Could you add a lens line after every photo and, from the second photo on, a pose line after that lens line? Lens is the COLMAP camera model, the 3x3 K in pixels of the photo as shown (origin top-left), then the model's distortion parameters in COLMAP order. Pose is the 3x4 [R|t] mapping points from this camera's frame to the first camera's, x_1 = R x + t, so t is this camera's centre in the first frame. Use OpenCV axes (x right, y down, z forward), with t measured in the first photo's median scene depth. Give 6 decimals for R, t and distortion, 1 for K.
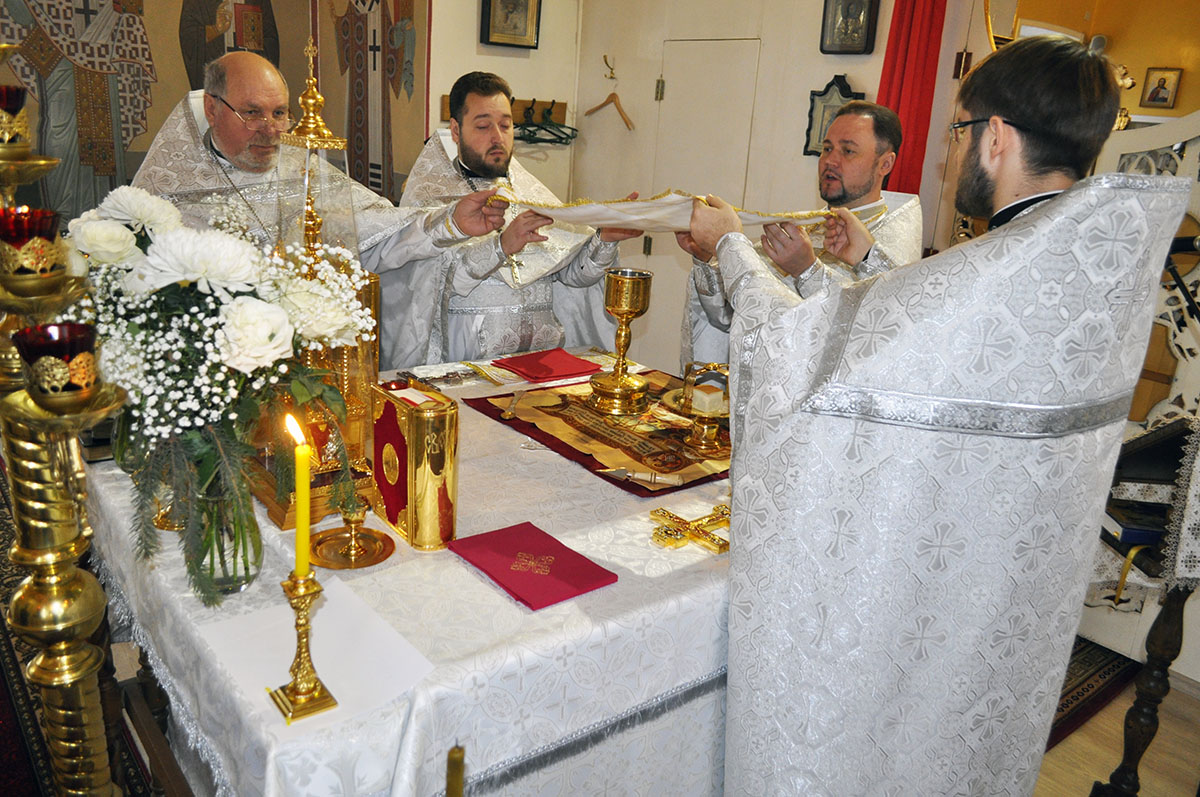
lens RADIAL K [[929.5, 0, 600.5], [0, 929.5, 400.0], [0, 0, 1]] dist [-0.015188, 0.004966]
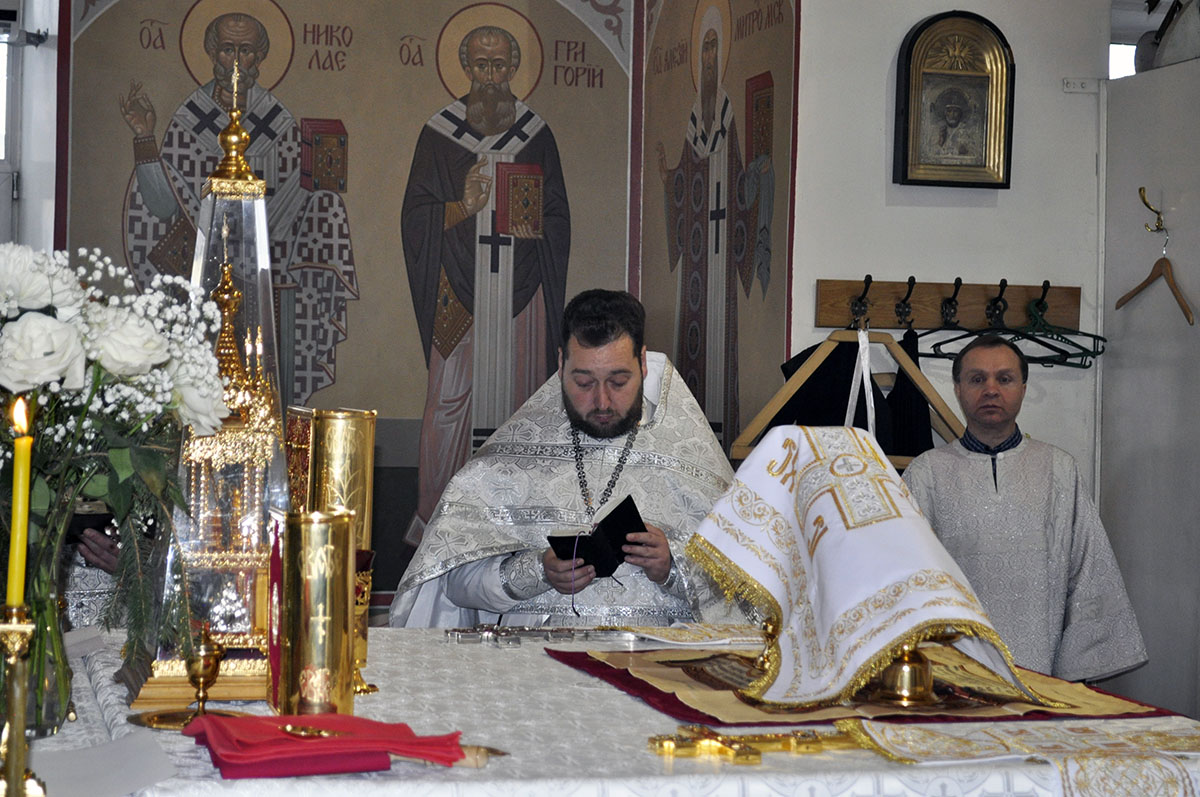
lens RADIAL K [[2178.8, 0, 600.0], [0, 2178.8, 398.5], [0, 0, 1]] dist [0.002472, -0.015674]
pose [[0.921607, -0.048443, -0.385089, 0.181397], [-0.074852, 0.951370, -0.298819, 0.110604], [0.380838, 0.304219, 0.873163, -0.106887]]
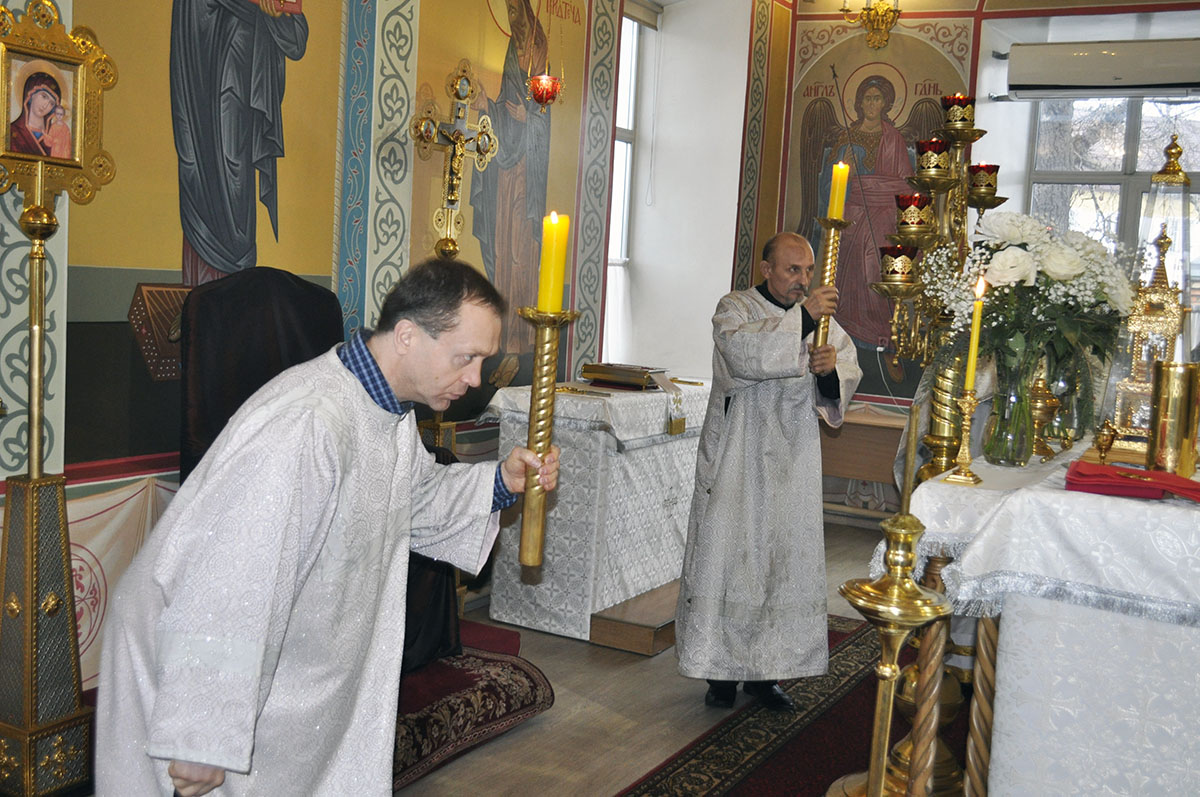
lens RADIAL K [[1262.2, 0, 596.7], [0, 1262.2, 396.7], [0, 0, 1]] dist [-0.004681, -0.029812]
pose [[0.368904, 0.039347, -0.928634, 0.306569], [-0.306310, 0.948437, -0.081497, 0.117906], [0.877545, 0.314514, 0.361934, -0.077974]]
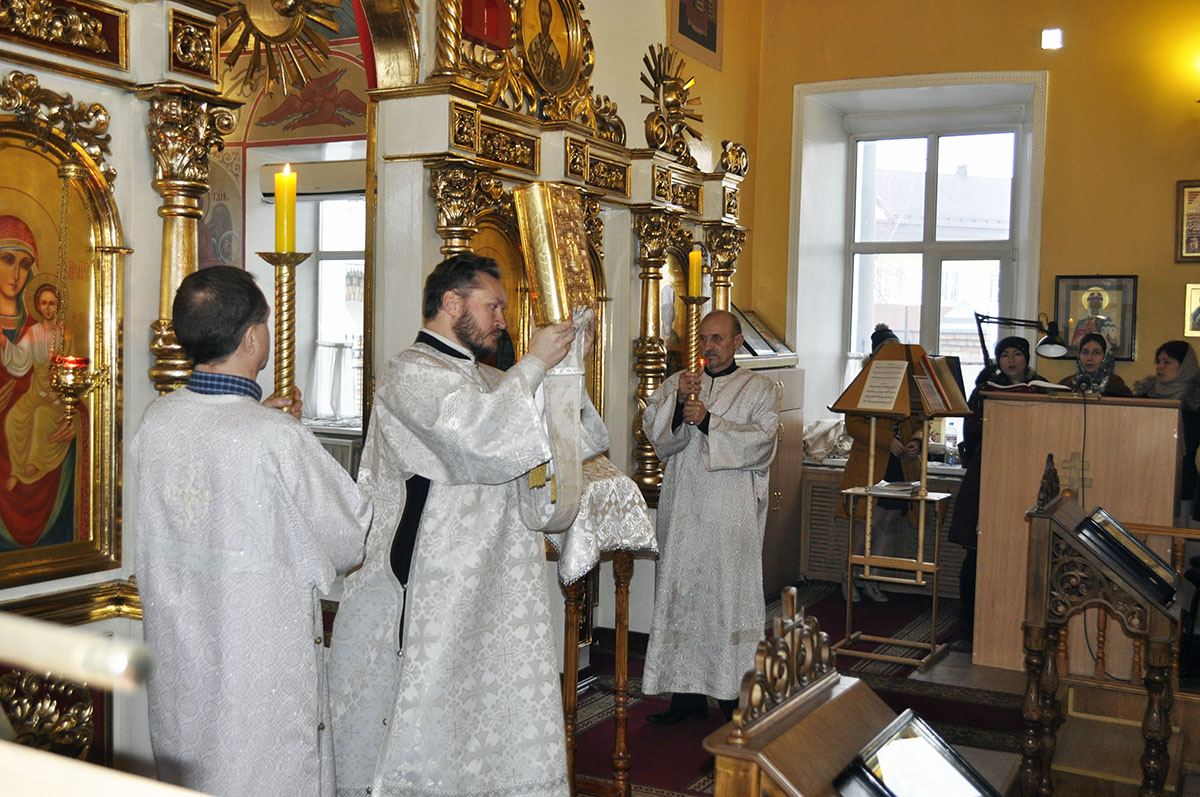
lens RADIAL K [[1262.2, 0, 596.7], [0, 1262.2, 396.7], [0, 0, 1]] dist [-0.004681, -0.029812]
pose [[0.382041, -0.021198, -0.923902, 1.184892], [-0.275776, 0.951571, -0.135869, -0.032898], [0.882039, 0.306698, 0.357693, 0.566204]]
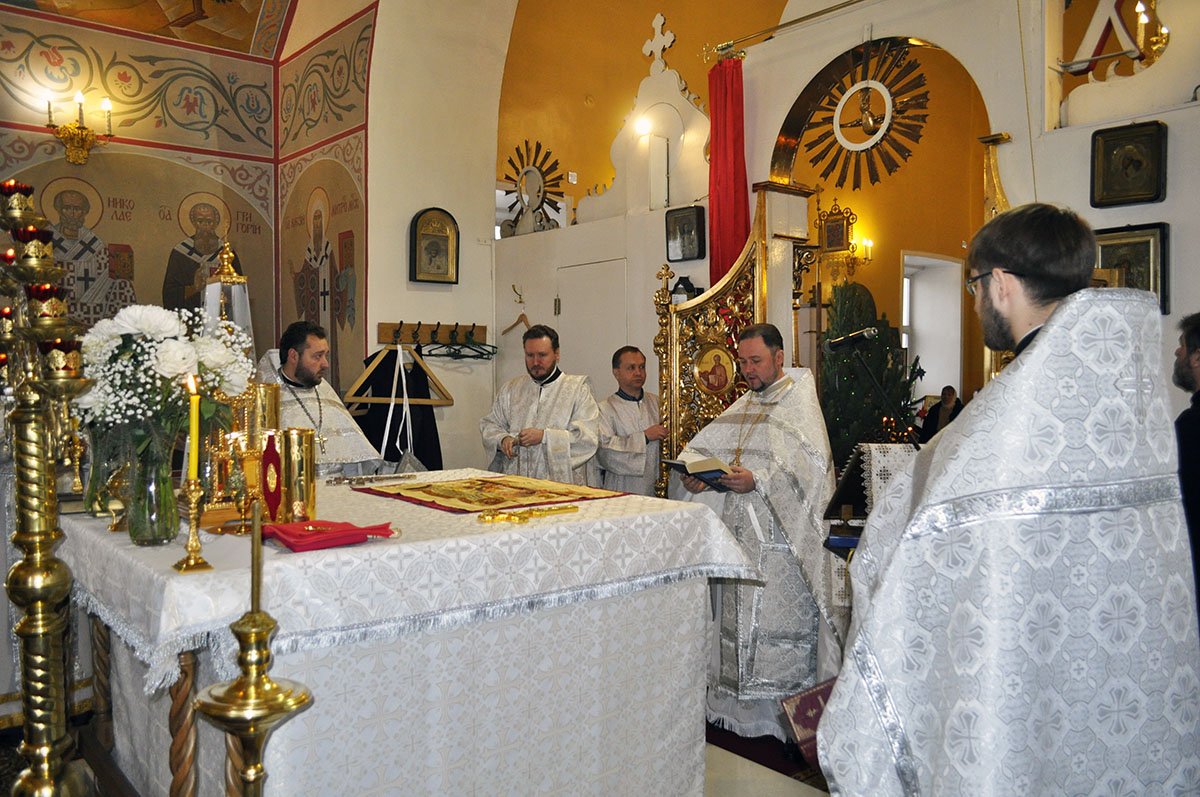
lens RADIAL K [[937.2, 0, 600.0], [0, 937.2, 398.5], [0, 0, 1]] dist [-0.012396, 0.003956]
pose [[0.997310, -0.070038, 0.021622, 0.080210], [0.073283, 0.958950, -0.273942, 0.115359], [-0.001548, 0.274790, 0.961503, -0.140000]]
